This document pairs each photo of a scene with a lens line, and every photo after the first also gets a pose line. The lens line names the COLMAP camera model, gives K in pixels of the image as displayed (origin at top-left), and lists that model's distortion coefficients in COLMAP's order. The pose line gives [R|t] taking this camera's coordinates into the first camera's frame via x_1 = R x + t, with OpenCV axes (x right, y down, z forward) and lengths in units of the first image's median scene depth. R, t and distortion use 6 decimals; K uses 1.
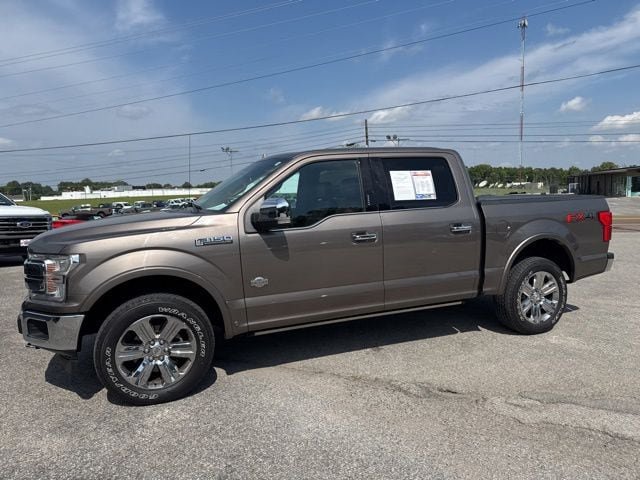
lens RADIAL K [[449.1, 0, 322.5], [0, 449.1, 236.2], [0, 0, 1]] dist [0.041033, -0.049143]
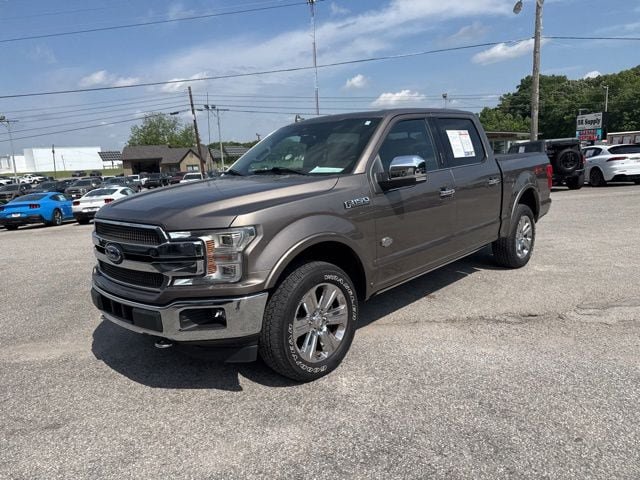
lens RADIAL K [[449.1, 0, 325.3], [0, 449.1, 244.7], [0, 0, 1]] dist [0.041033, -0.049143]
pose [[0.911186, -0.103611, 0.398753, -0.561482], [0.072961, 0.993144, 0.091334, 0.006910], [-0.405482, -0.054129, 0.912499, 0.114871]]
